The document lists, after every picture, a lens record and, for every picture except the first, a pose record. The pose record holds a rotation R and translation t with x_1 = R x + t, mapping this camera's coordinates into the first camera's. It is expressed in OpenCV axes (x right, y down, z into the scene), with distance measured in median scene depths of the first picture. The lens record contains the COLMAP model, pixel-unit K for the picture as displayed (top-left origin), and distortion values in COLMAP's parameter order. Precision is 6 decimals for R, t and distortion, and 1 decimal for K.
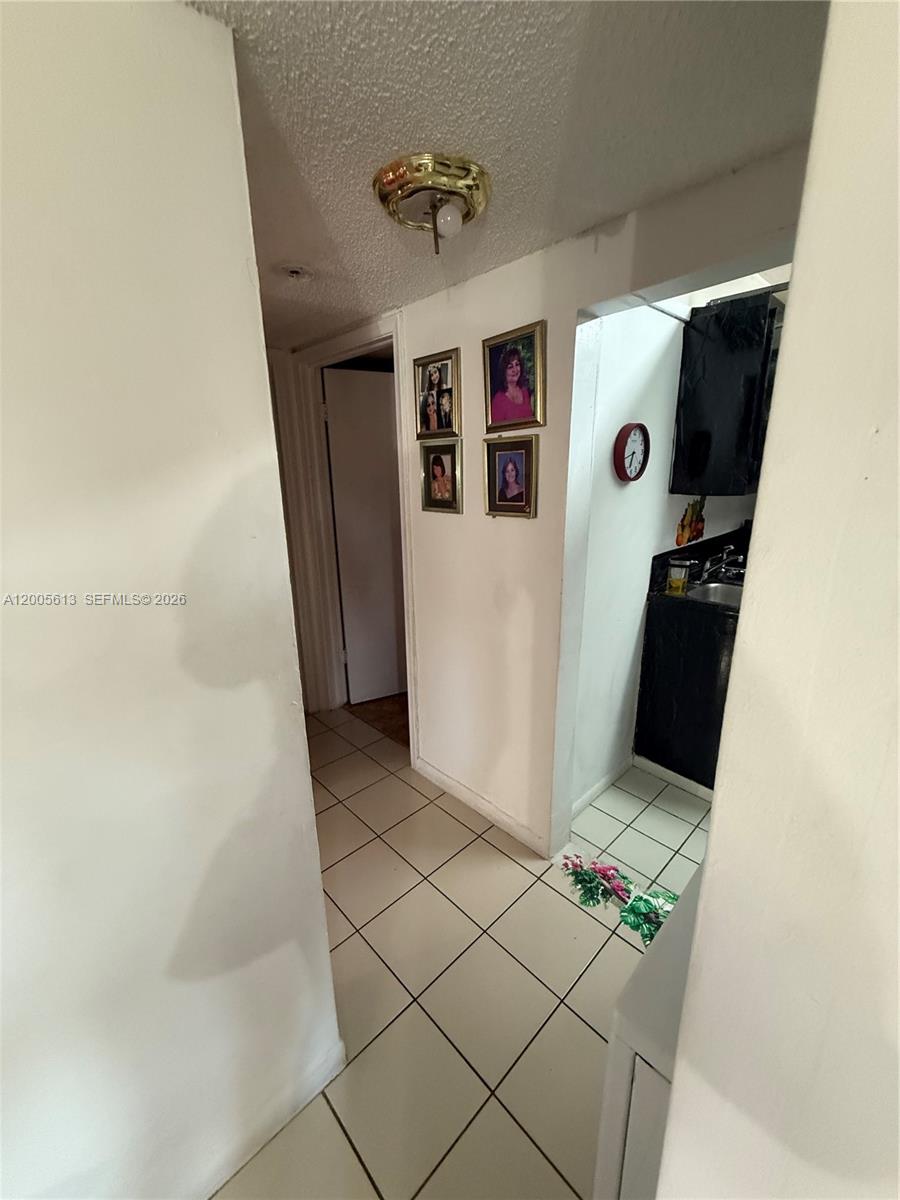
lens RADIAL K [[478.1, 0, 449.5], [0, 478.1, 599.9], [0, 0, 1]] dist [0.000986, -0.000273]
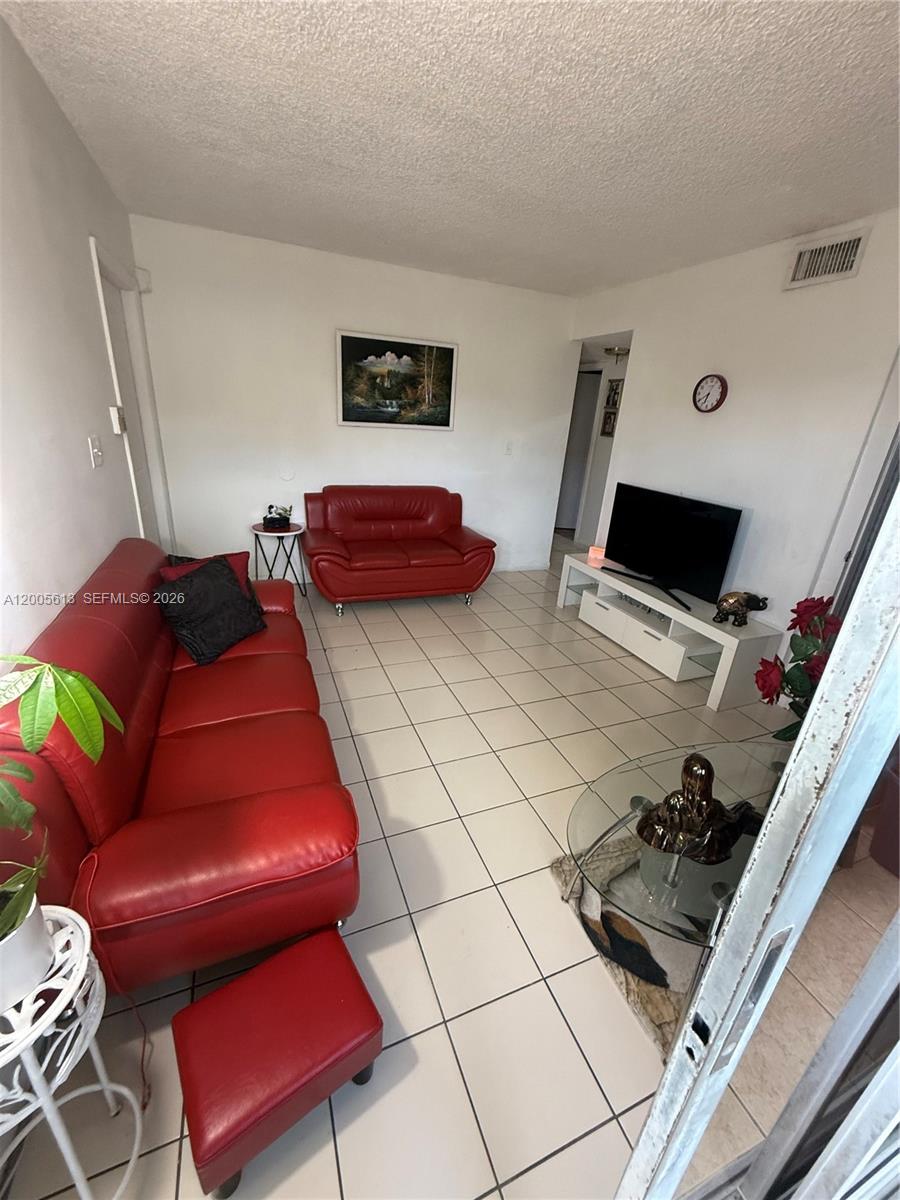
lens RADIAL K [[478.1, 0, 447.2], [0, 478.1, 596.6], [0, 0, 1]] dist [0.000986, -0.000273]
pose [[0.923801, 0.215581, -0.316411, 0.210907], [-0.184580, 0.974803, 0.125258, 0.556284], [0.335442, -0.057310, 0.940316, -2.008357]]
